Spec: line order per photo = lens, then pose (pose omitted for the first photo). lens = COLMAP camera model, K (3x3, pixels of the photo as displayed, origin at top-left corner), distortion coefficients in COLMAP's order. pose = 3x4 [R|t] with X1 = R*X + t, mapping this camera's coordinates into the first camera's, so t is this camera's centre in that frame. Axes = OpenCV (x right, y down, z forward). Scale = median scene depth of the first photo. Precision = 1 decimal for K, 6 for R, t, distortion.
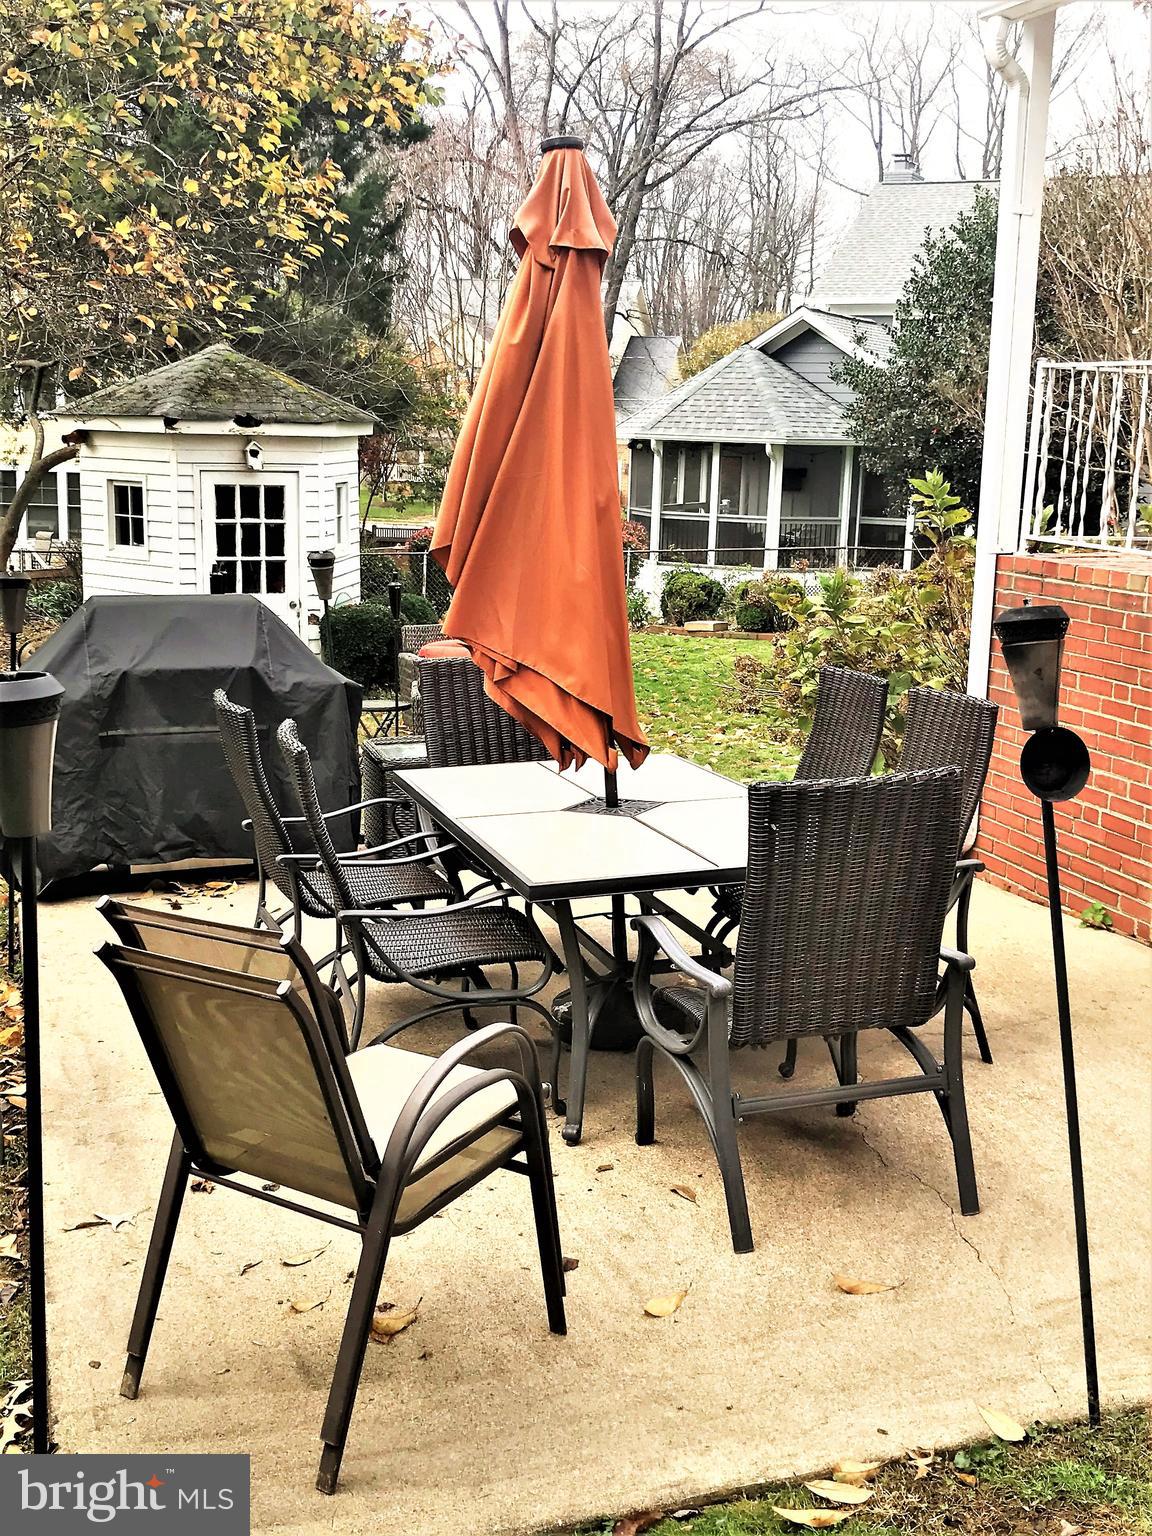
lens RADIAL K [[1679.1, 0, 573.5], [0, 1679.1, 769.0], [0, 0, 1]] dist [0.095210, -0.219471]
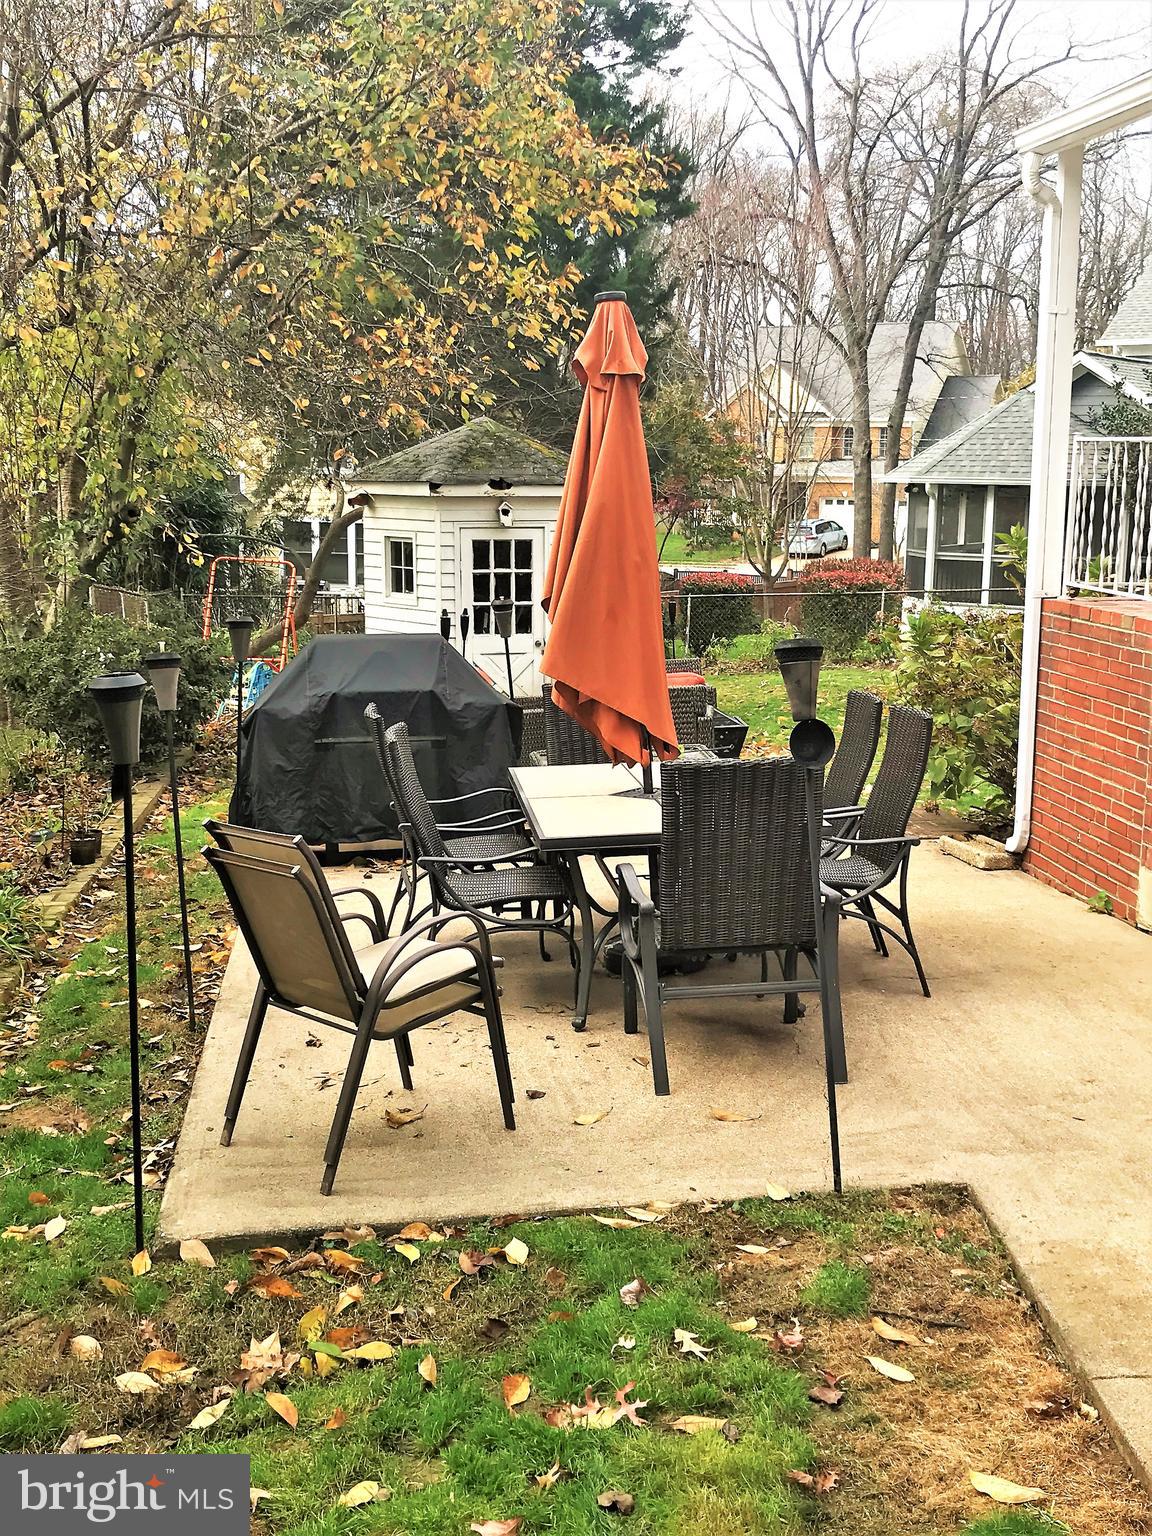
lens RADIAL K [[1695.6, 0, 576.6], [0, 1695.6, 768.6], [0, 0, 1]] dist [0.166000, -0.491852]
pose [[0.980109, 0.014708, -0.197914, 0.092561], [-0.019664, 0.999540, -0.023099, 0.014029], [0.197483, 0.026531, 0.979947, -0.125622]]
